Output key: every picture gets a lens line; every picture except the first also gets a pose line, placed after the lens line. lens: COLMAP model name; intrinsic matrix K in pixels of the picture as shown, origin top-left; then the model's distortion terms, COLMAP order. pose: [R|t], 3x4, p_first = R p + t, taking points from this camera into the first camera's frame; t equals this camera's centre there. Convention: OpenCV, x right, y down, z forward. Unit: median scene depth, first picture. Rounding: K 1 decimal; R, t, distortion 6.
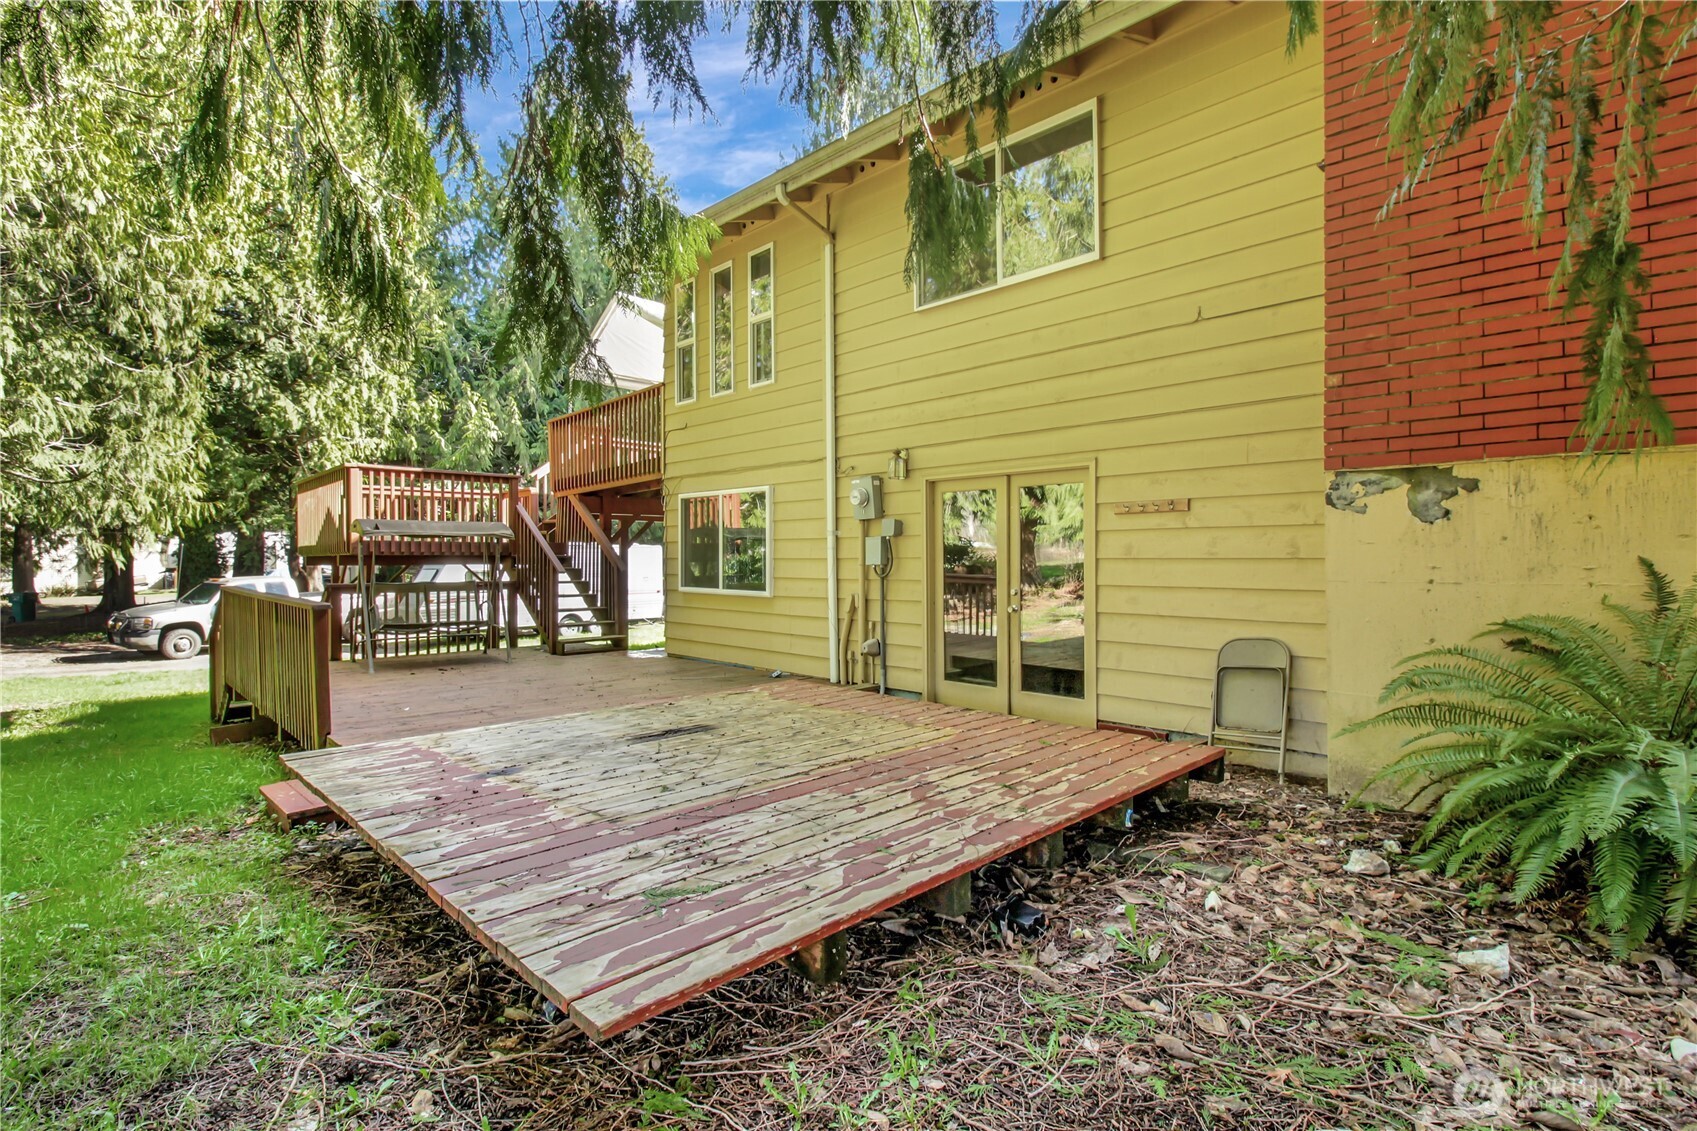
lens RADIAL K [[793.5, 0, 848.0], [0, 793.5, 560.7], [0, 0, 1]] dist [-0.001777, -0.000022]
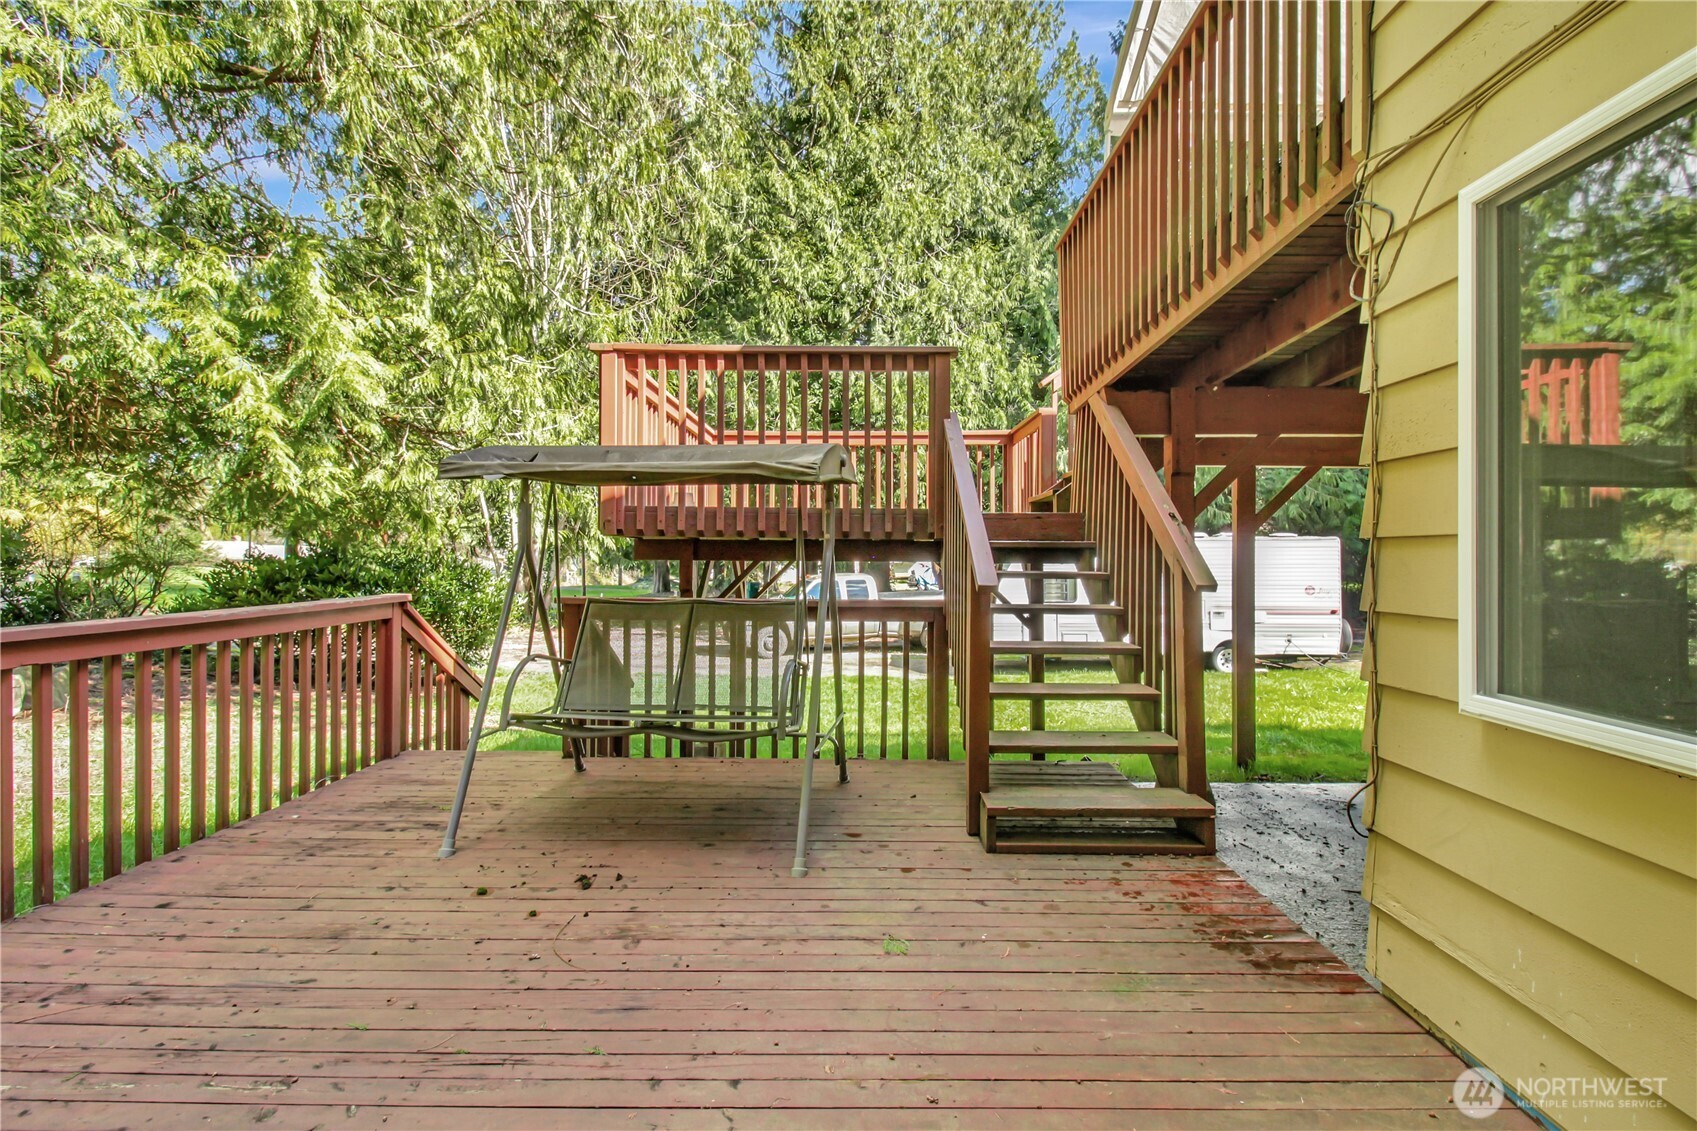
lens RADIAL K [[793.5, 0, 846.8], [0, 793.5, 555.4], [0, 0, 1]] dist [-0.001777, -0.000022]
pose [[0.707935, 0.005855, -0.706253, -0.081670], [-0.011912, 0.999922, -0.003650, 0.002104], [0.706177, 0.010996, 0.707950, 0.341103]]
